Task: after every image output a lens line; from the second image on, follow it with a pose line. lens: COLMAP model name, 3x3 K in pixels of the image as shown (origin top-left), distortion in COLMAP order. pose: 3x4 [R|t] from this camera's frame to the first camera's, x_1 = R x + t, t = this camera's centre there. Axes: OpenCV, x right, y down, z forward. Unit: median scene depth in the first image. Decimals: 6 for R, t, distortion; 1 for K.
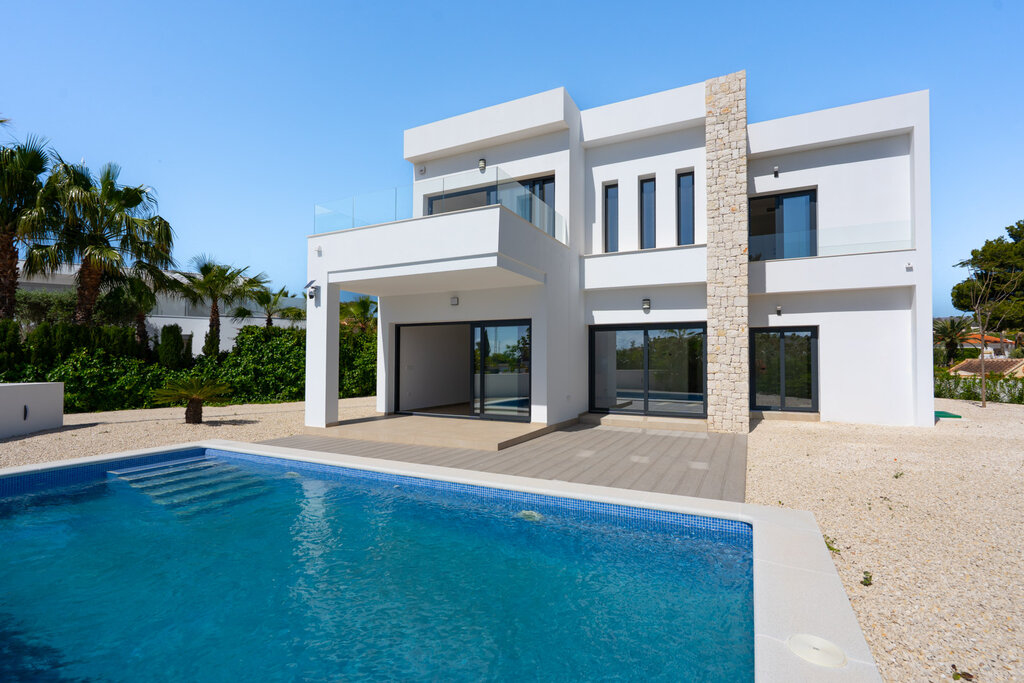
lens RADIAL K [[500.2, 0, 512.0], [0, 500.2, 341.5], [0, 0, 1]] dist [-0.000919, -0.000241]
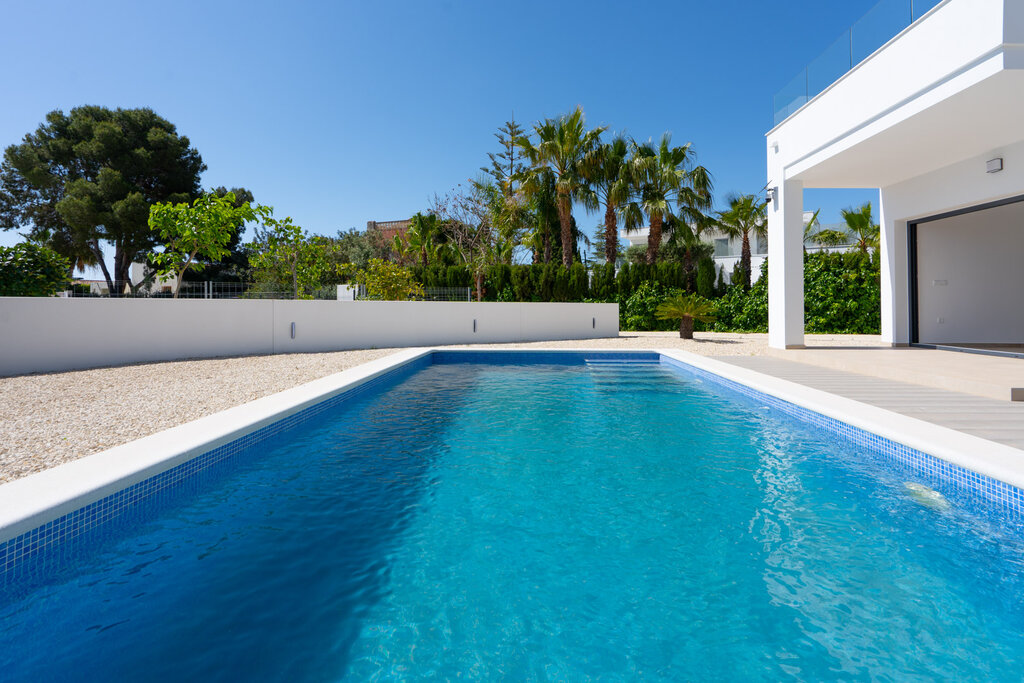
lens RADIAL K [[483.7, 0, 514.2], [0, 483.7, 290.9], [0, 0, 1]] dist [-0.002125, -0.000480]
pose [[0.429948, -0.025806, -0.902485, 0.123853], [0.024028, 0.999564, -0.017135, 0.052773], [0.902534, -0.014318, 0.430380, 0.159308]]
